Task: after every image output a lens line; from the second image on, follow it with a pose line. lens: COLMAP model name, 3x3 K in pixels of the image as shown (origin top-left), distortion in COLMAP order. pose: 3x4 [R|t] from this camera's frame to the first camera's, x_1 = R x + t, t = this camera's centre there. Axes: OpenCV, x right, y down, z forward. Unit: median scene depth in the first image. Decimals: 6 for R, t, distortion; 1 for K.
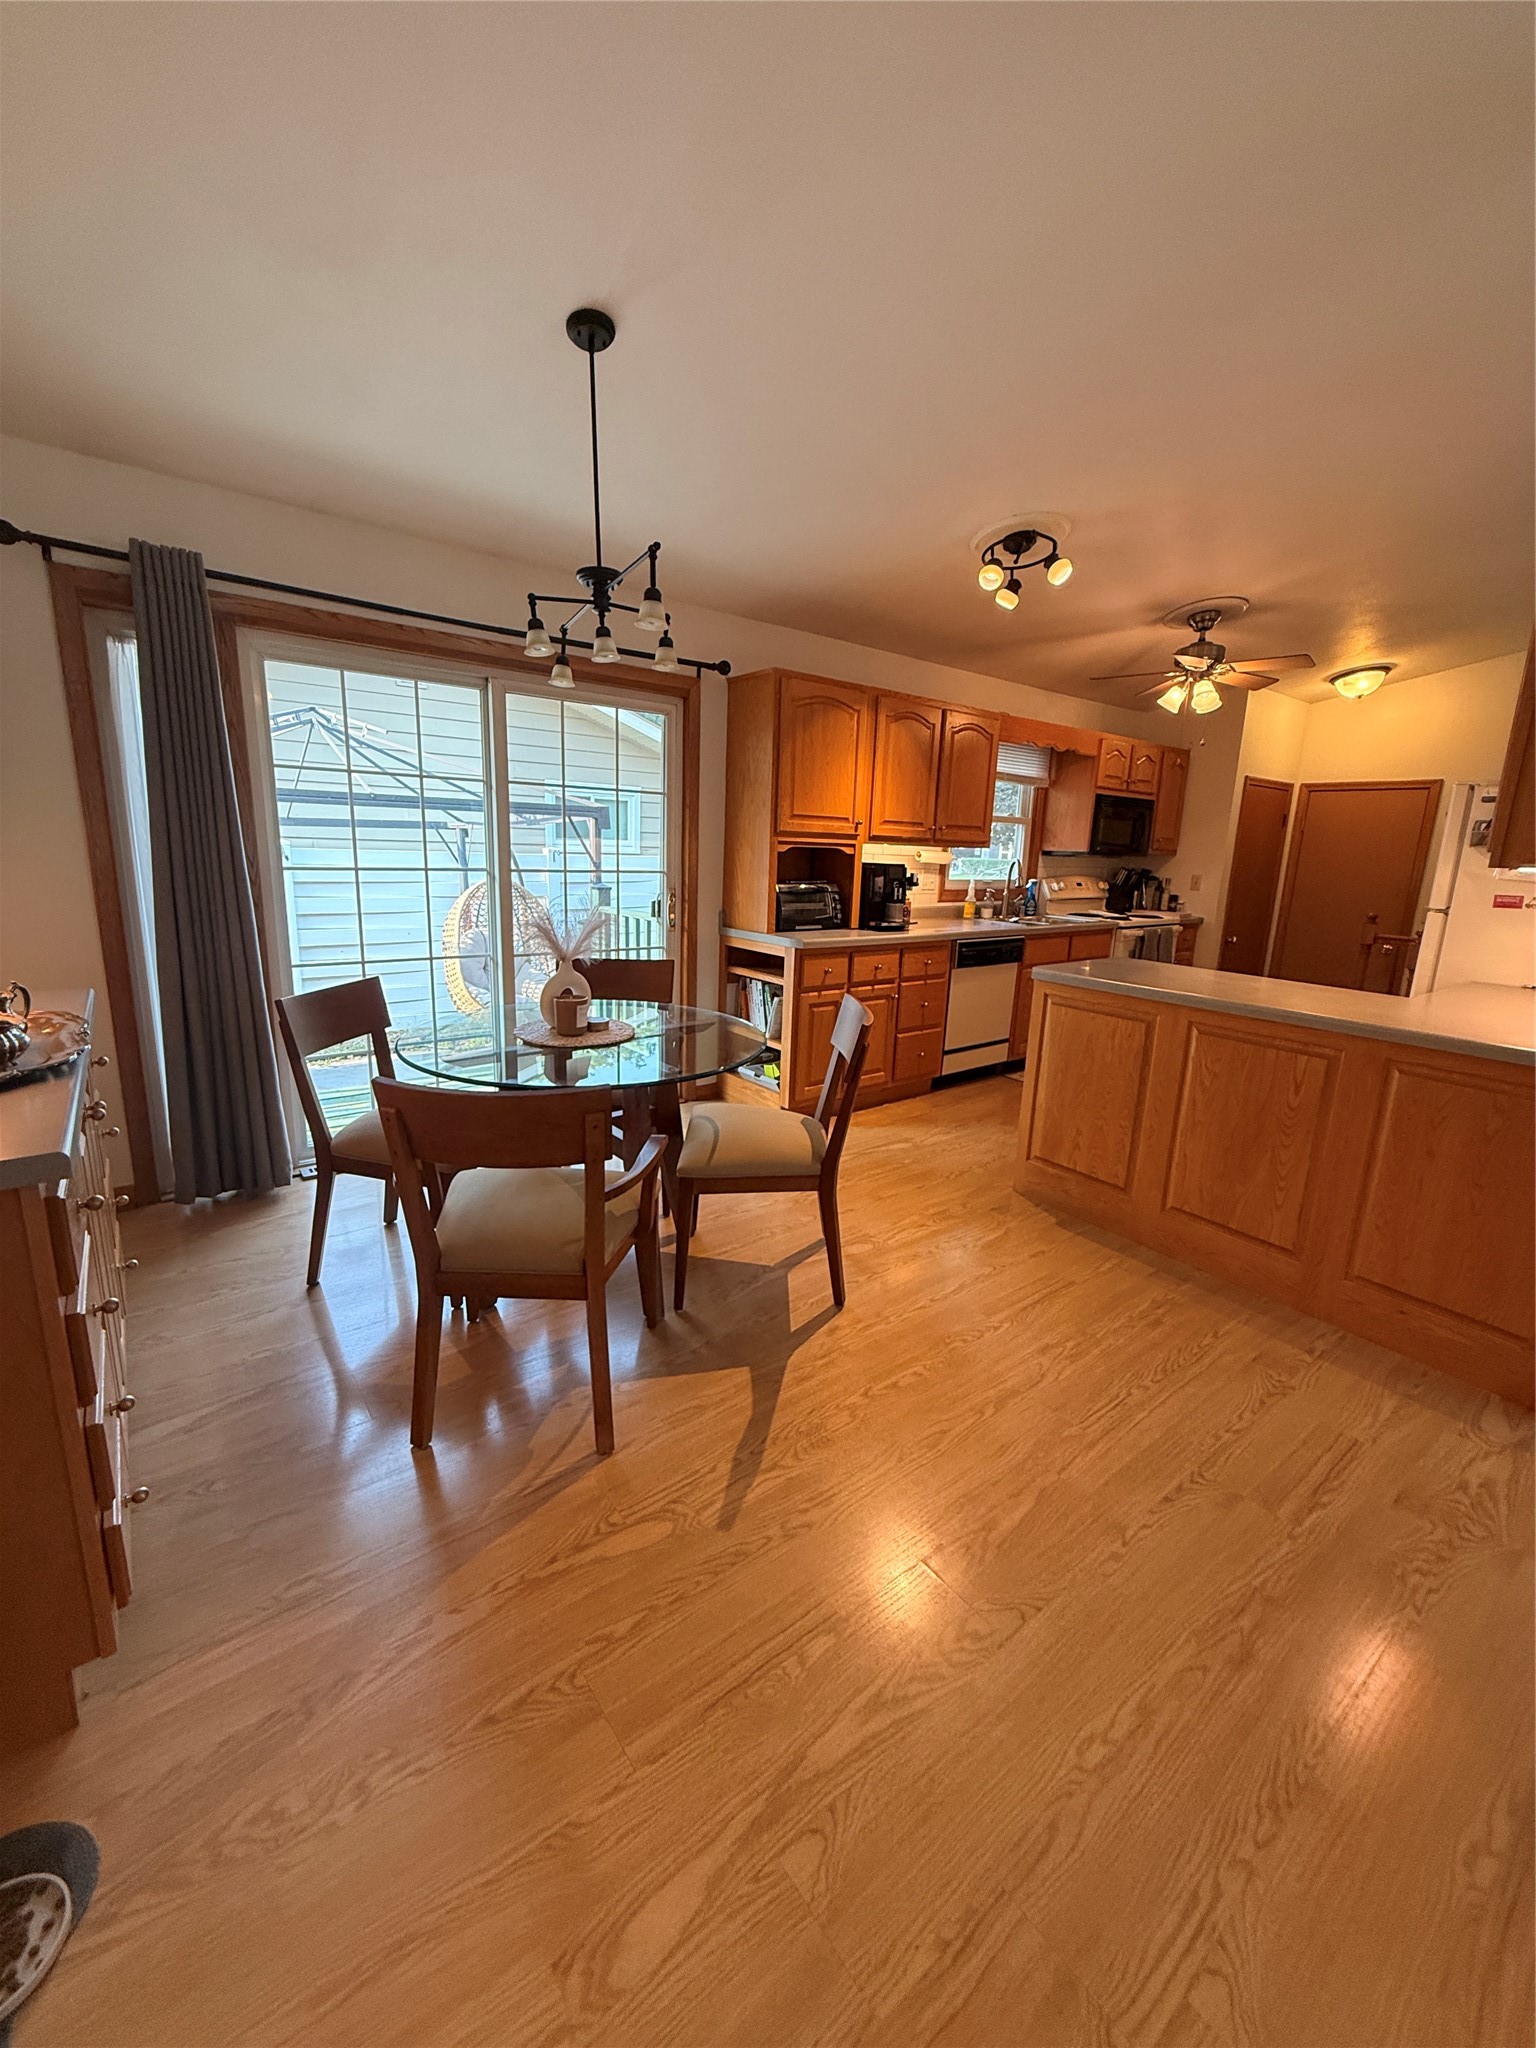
lens RADIAL K [[815.4, 0, 768.8], [0, 815.4, 1018.8], [0, 0, 1]] dist [-0.000443, 0.000375]
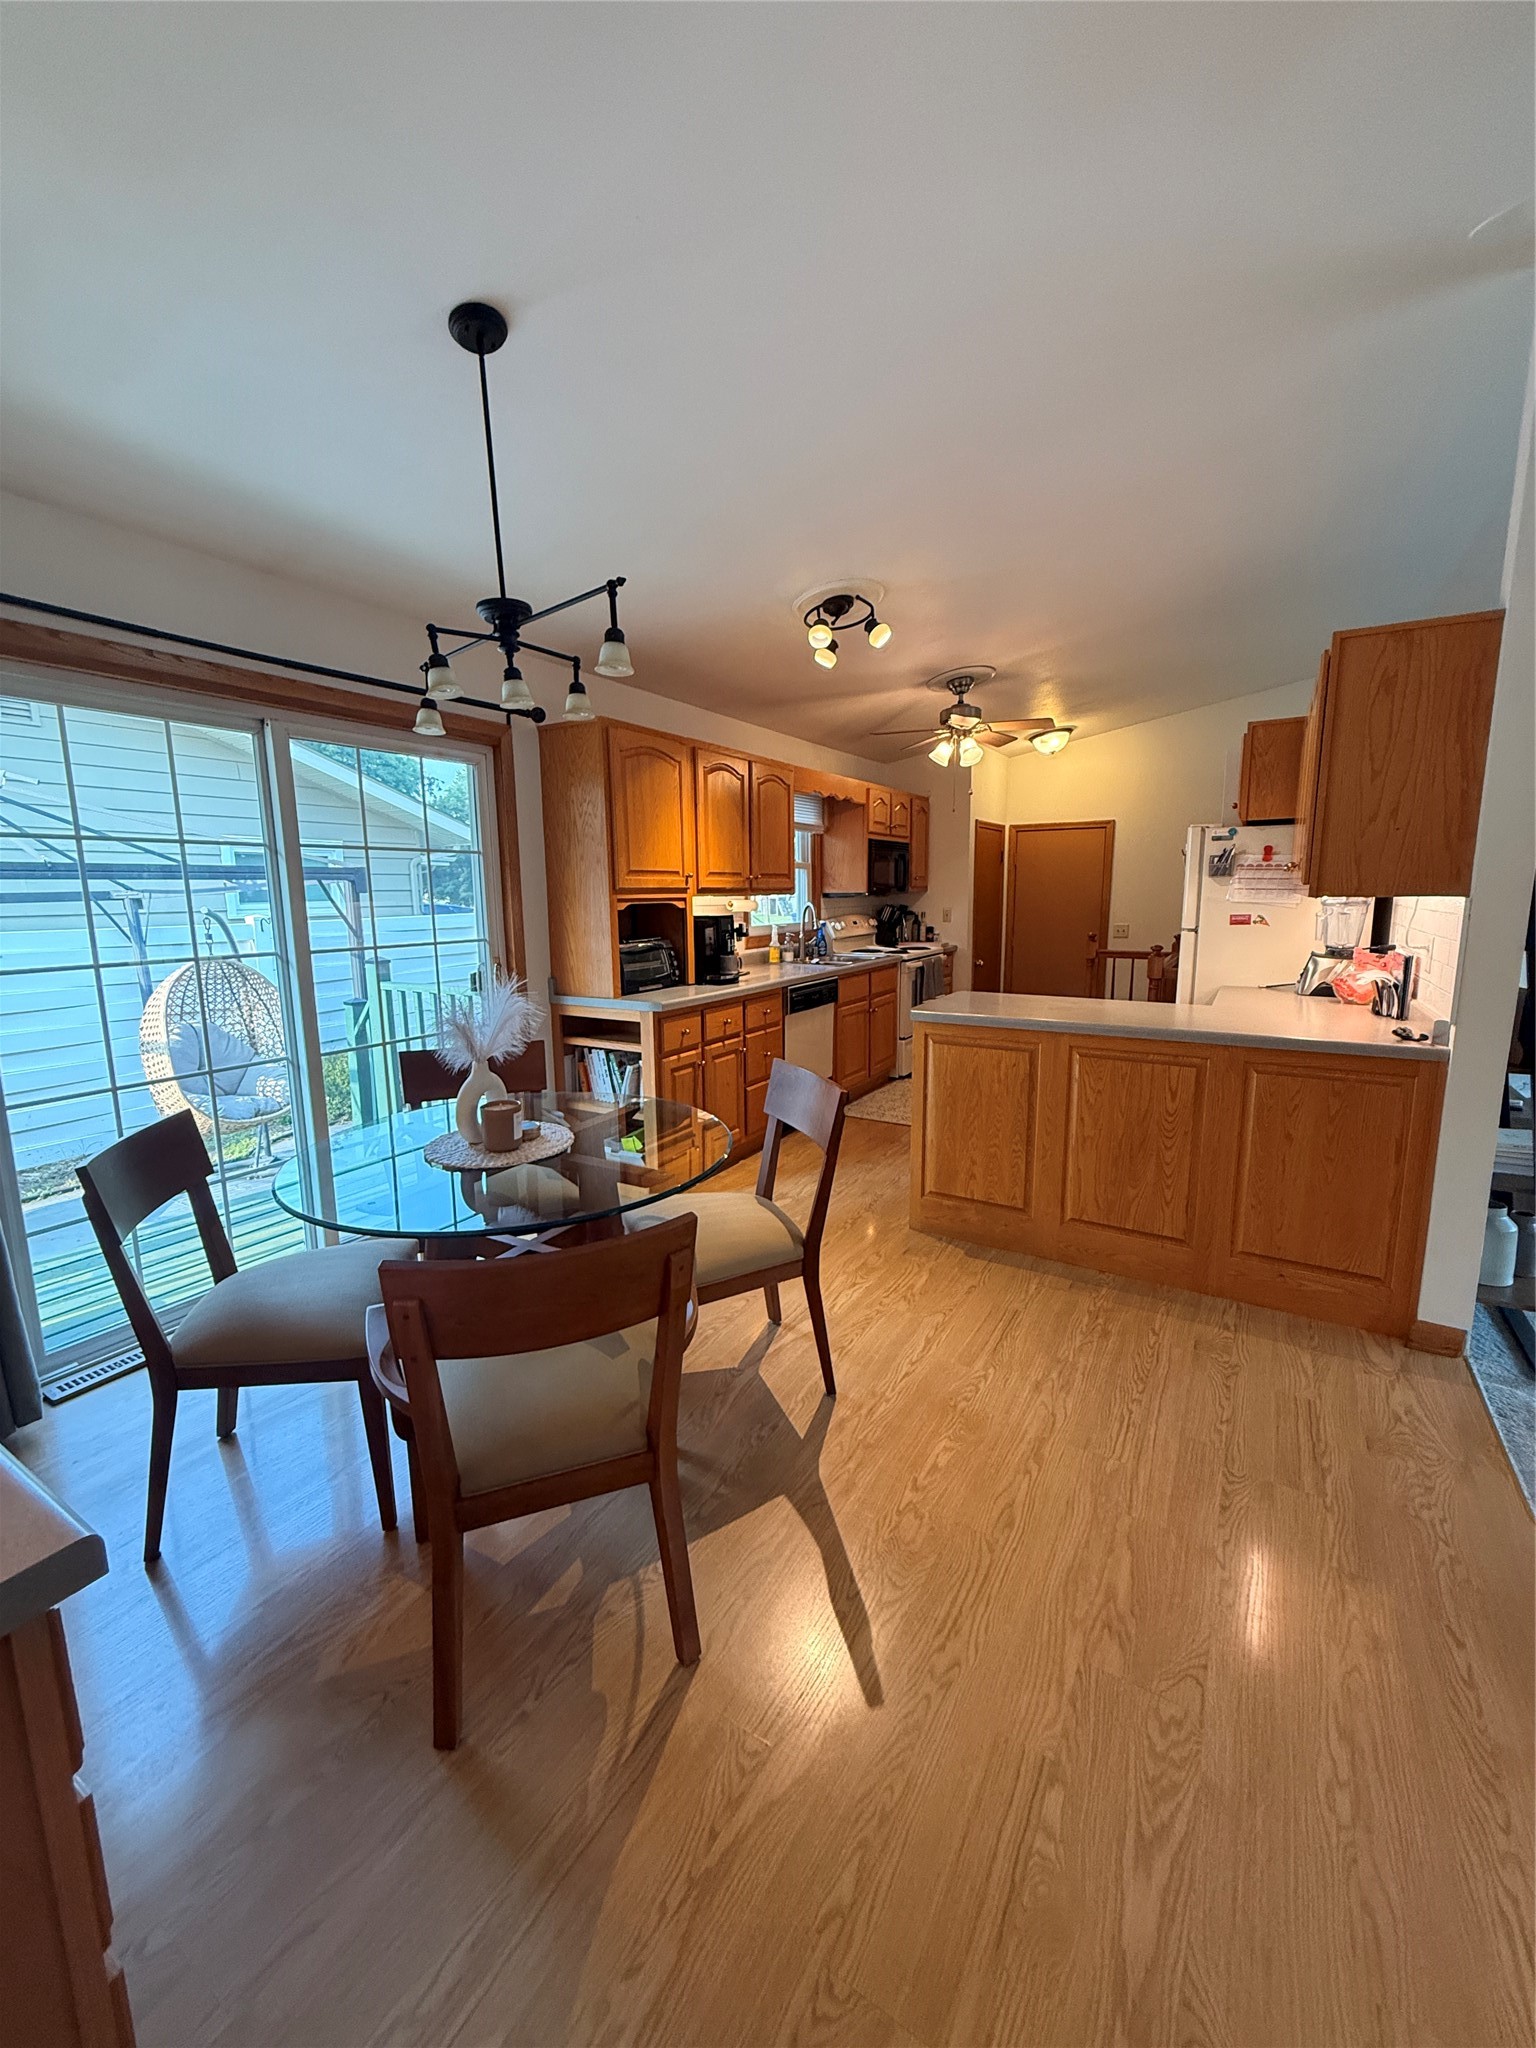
lens RADIAL K [[815.4, 0, 769.1], [0, 815.4, 1018.3], [0, 0, 1]] dist [-0.000443, 0.000375]
pose [[0.932190, -0.100654, 0.347693, -0.233269], [0.118399, 0.992509, -0.030114, -0.048810], [-0.342057, 0.069238, 0.937125, 0.110202]]
